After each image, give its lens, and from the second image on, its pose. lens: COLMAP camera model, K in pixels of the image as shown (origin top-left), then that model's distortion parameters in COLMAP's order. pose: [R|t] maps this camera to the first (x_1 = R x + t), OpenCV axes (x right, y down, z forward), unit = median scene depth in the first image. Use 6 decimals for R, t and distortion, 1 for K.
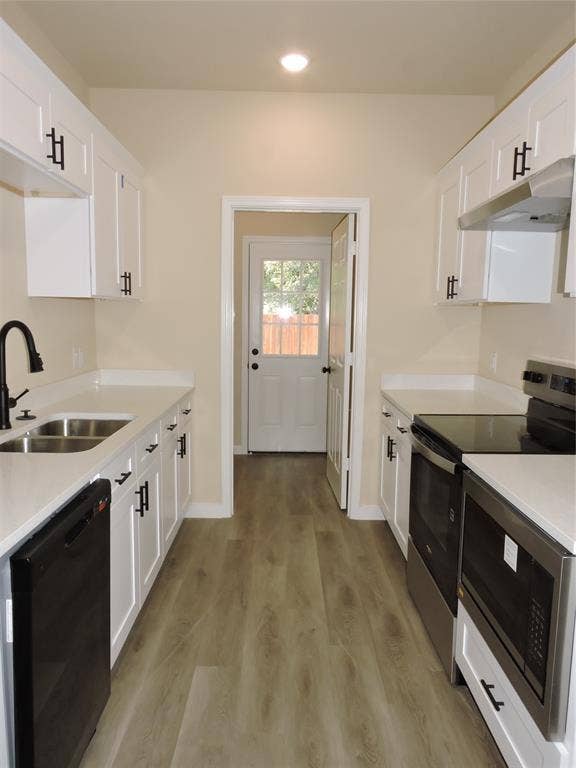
lens RADIAL K [[557.6, 0, 288.0], [0, 557.6, 384.0], [0, 0, 1]] dist [-0.004585, -0.000037]
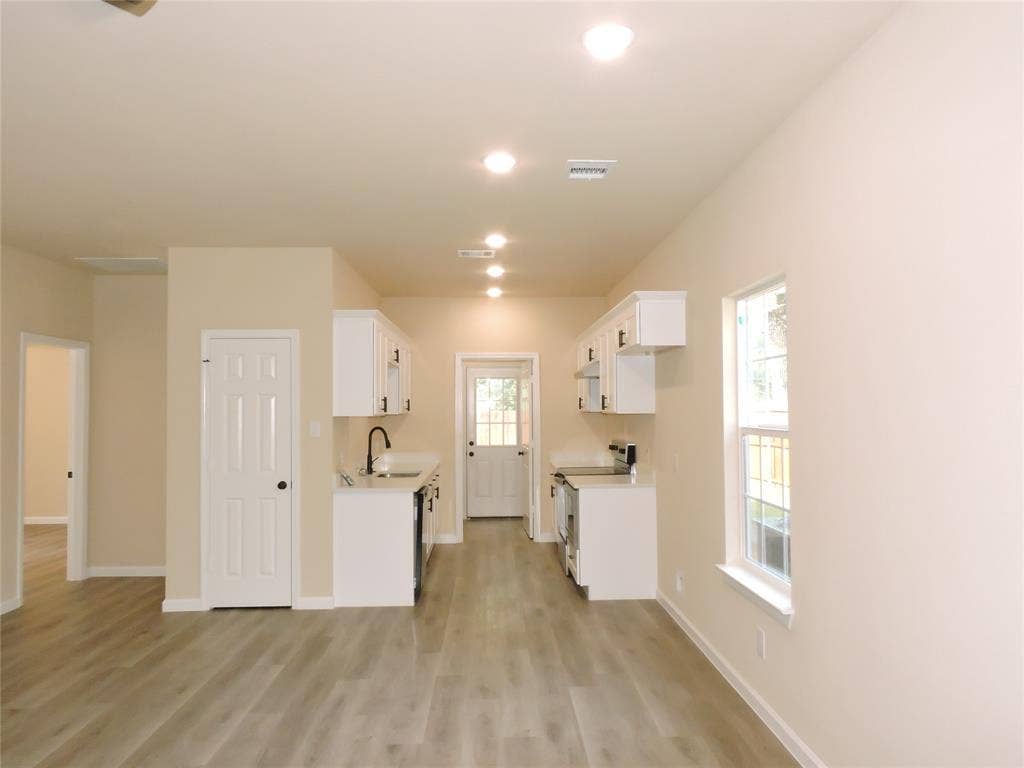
lens RADIAL K [[743.5, 0, 512.0], [0, 743.5, 384.0], [0, 0, 1]] dist [-0.004585, -0.000037]
pose [[0.999498, -0.023577, 0.021146, 0.007367], [0.026520, 0.988050, -0.151835, 0.094232], [-0.017314, 0.152320, 0.988180, -1.011103]]
